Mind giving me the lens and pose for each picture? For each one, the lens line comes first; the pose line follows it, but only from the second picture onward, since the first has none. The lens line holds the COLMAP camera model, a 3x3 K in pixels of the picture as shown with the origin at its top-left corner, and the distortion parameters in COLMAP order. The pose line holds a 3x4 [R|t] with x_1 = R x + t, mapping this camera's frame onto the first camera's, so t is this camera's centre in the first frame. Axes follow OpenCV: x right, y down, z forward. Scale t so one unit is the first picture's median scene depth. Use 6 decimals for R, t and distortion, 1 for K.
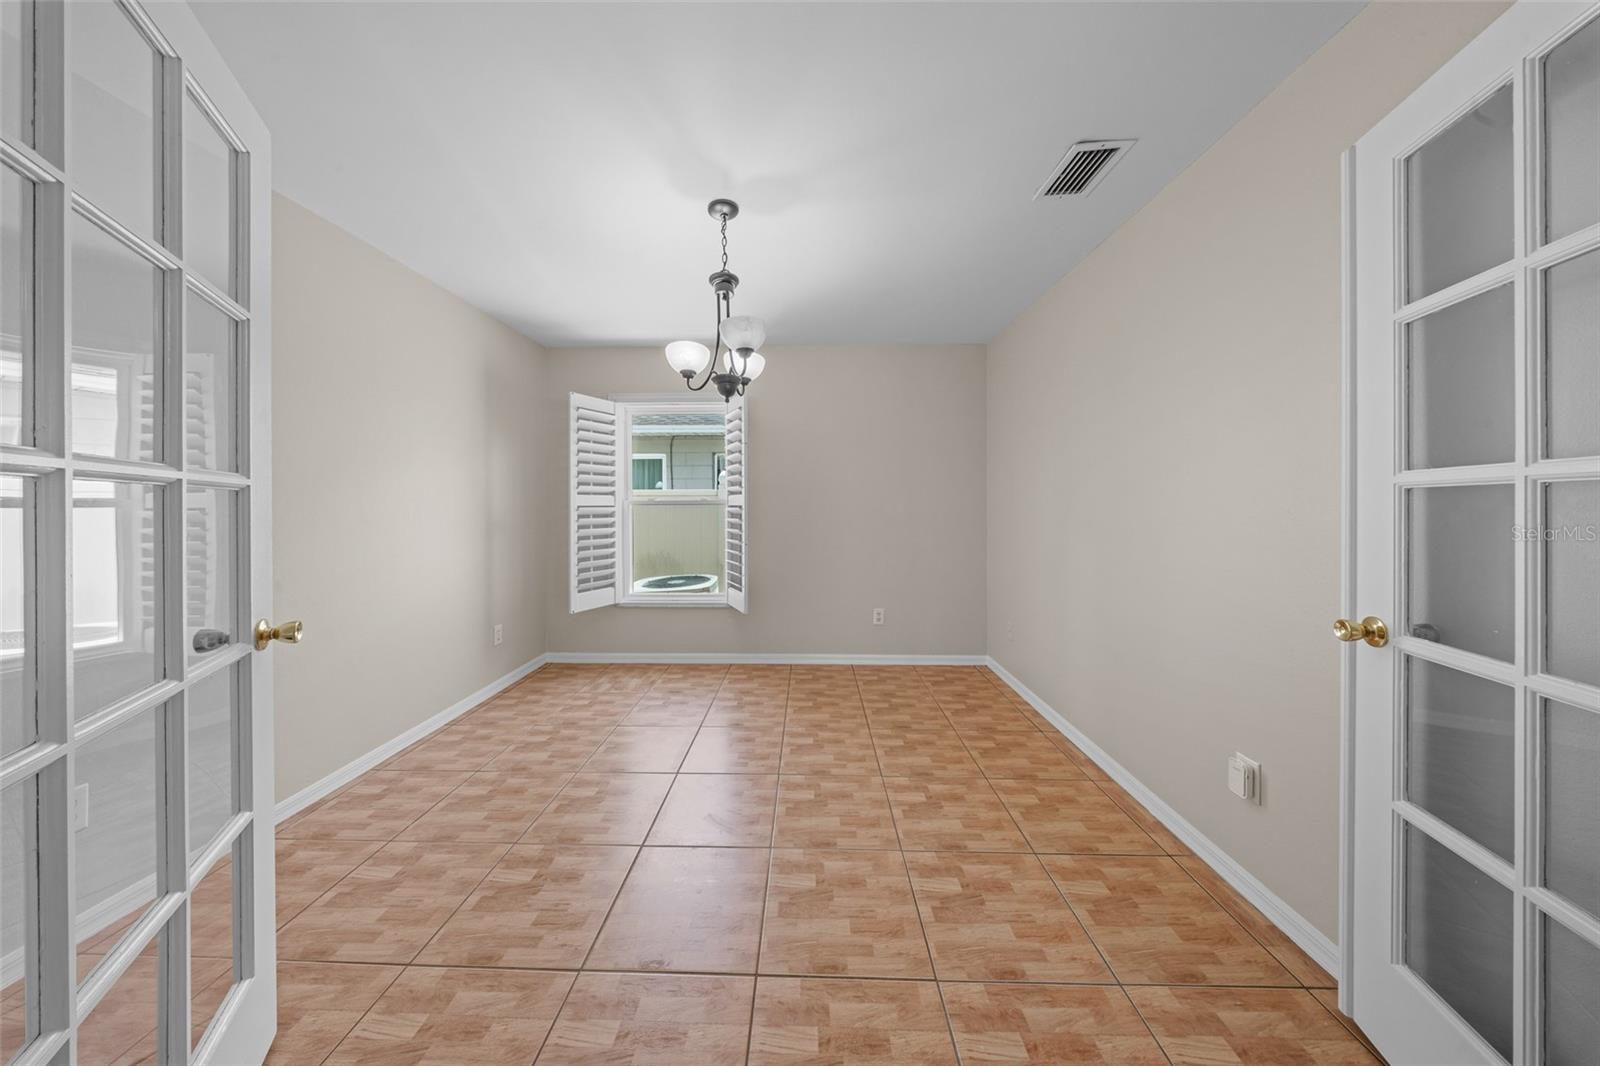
lens RADIAL K [[469.2, 0, 800.9], [0, 469.2, 502.3], [0, 0, 1]] dist [-0.000968, -0.000105]
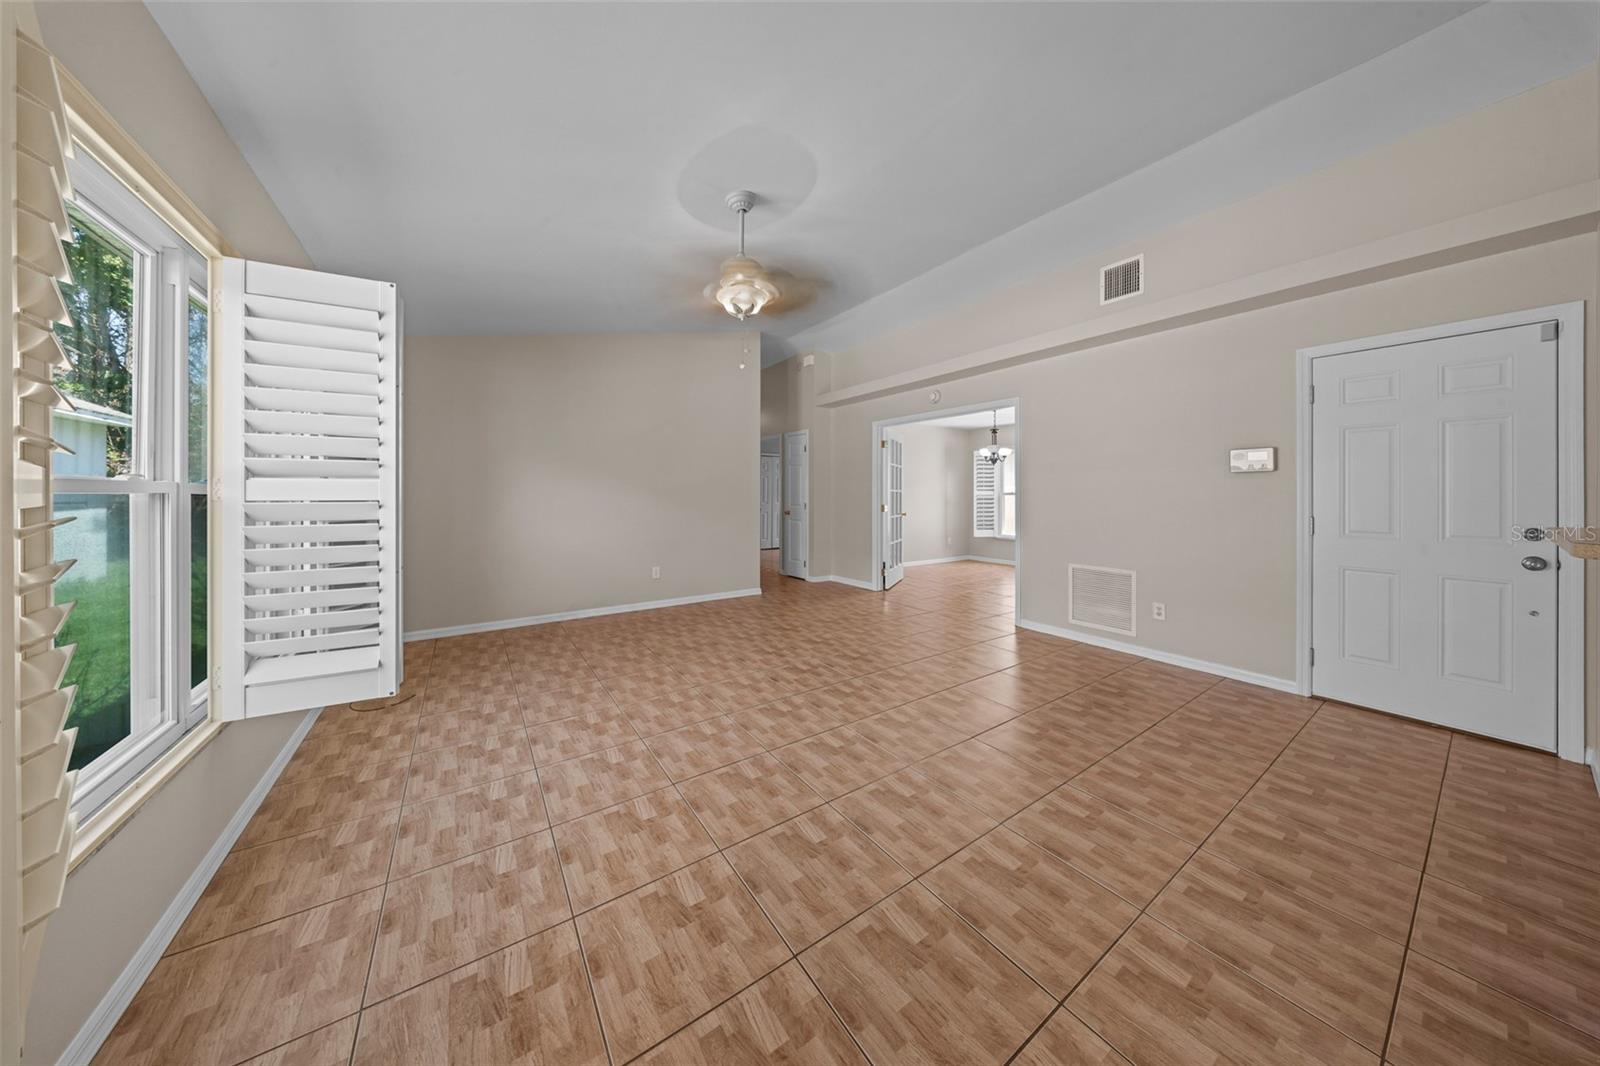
lens RADIAL K [[495.6, 0, 803.4], [0, 495.6, 471.3], [0, 0, 1]] dist [-0.000634, -0.000240]
pose [[0.589714, -0.028384, -0.807113, 0.728172], [0.003380, 0.999460, -0.032679, 0.002759], [0.807605, 0.016543, 0.589492, 0.335589]]
